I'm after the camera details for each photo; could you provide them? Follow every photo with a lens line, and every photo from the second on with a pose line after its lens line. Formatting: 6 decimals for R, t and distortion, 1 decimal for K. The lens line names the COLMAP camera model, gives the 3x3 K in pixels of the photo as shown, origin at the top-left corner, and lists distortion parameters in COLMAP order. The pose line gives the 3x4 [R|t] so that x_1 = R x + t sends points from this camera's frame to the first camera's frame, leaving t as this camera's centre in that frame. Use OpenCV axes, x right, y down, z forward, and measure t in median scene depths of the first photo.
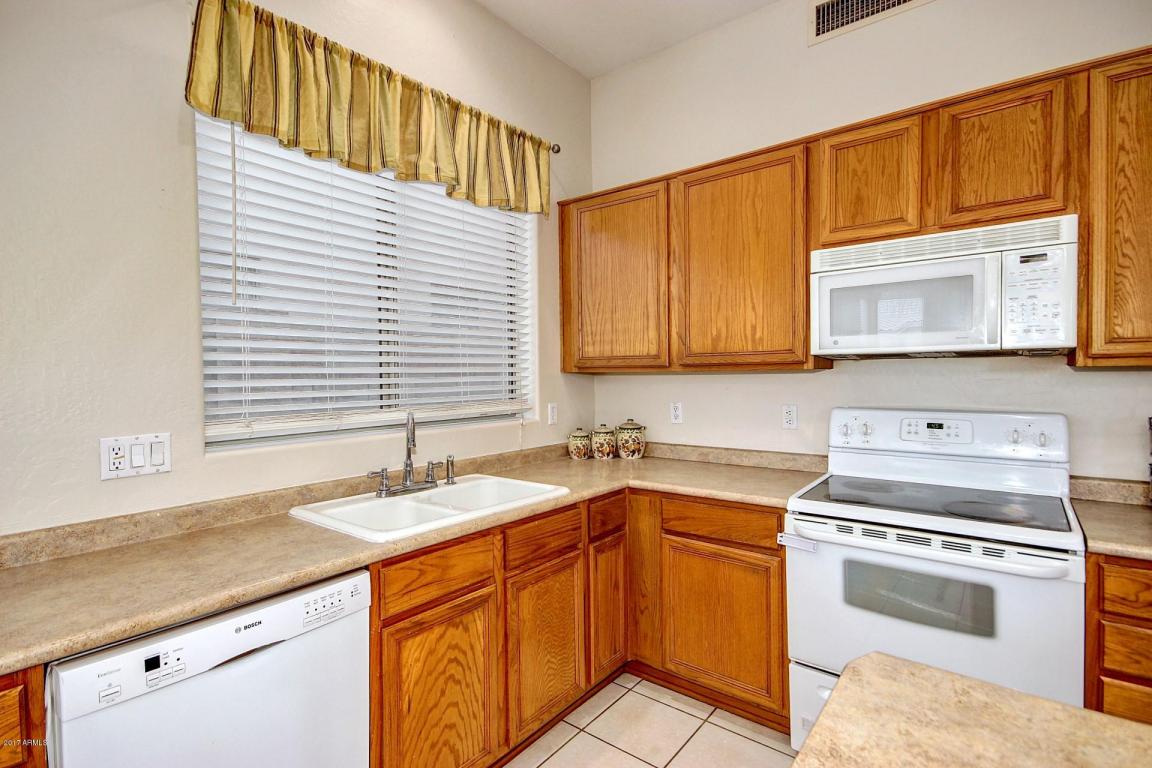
lens RADIAL K [[539.4, 0, 571.2], [0, 539.4, 385.0], [0, 0, 1]] dist [0.014293, -0.011325]
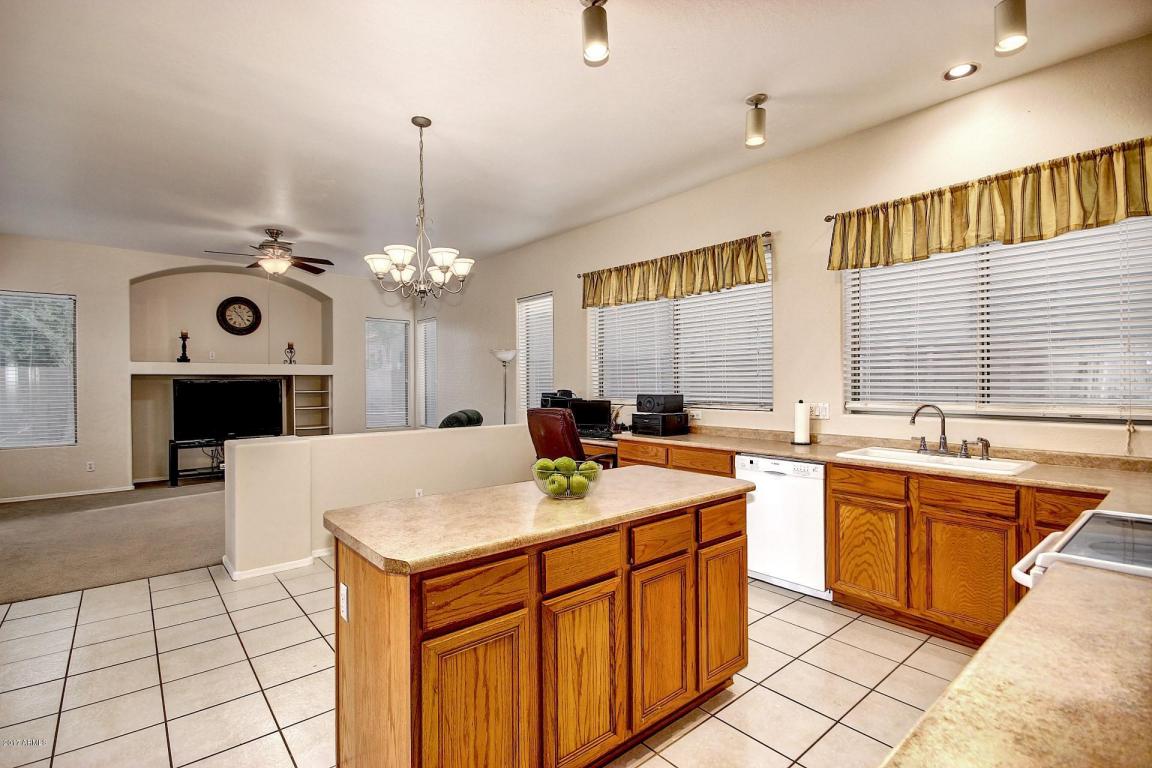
lens RADIAL K [[539.4, 0, 555.3], [0, 539.4, 377.9], [0, 0, 1]] dist [0.014293, -0.011325]
pose [[-0.210730, 0.000672, -0.977544, 1.471849], [-0.016360, 0.999857, 0.004215, -0.015158], [0.977407, 0.016881, -0.210689, 0.239084]]
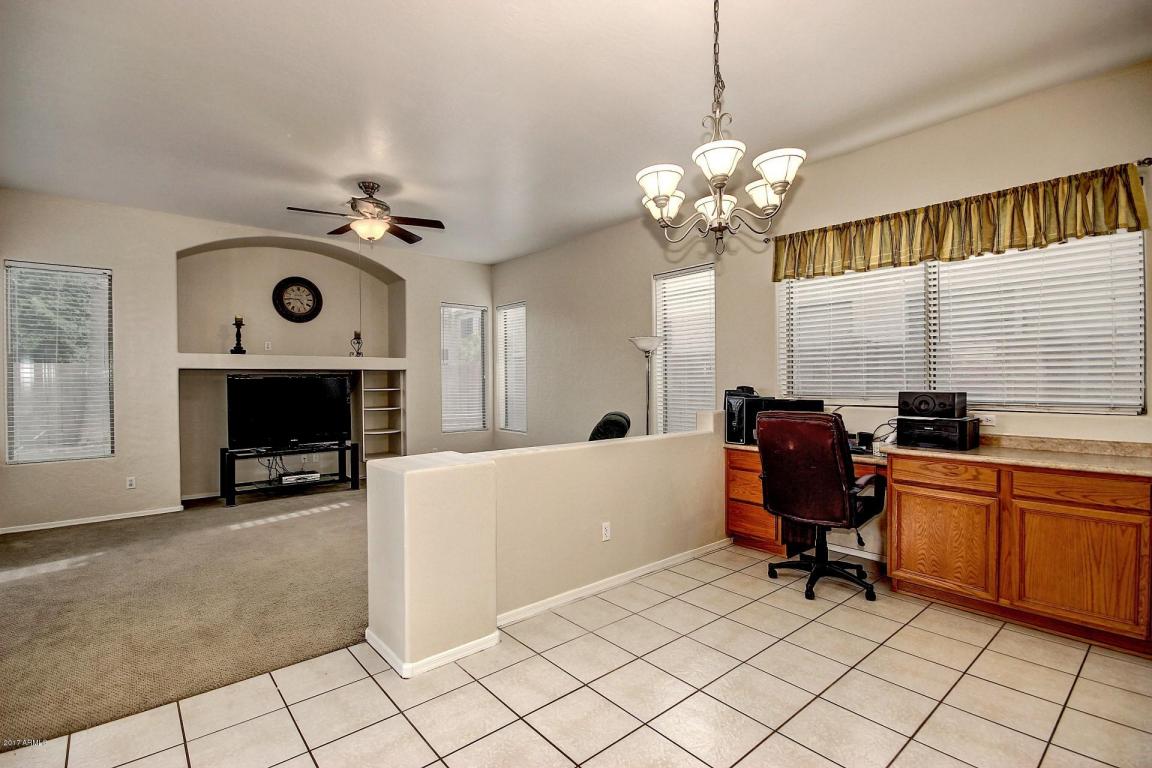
lens RADIAL K [[539.4, 0, 560.9], [0, 539.4, 379.9], [0, 0, 1]] dist [0.014293, -0.011325]
pose [[-0.203018, 0.010762, -0.979116, 1.010424], [-0.013788, 0.999809, 0.013848, 0.012188], [0.979078, 0.016311, -0.202831, -0.622834]]
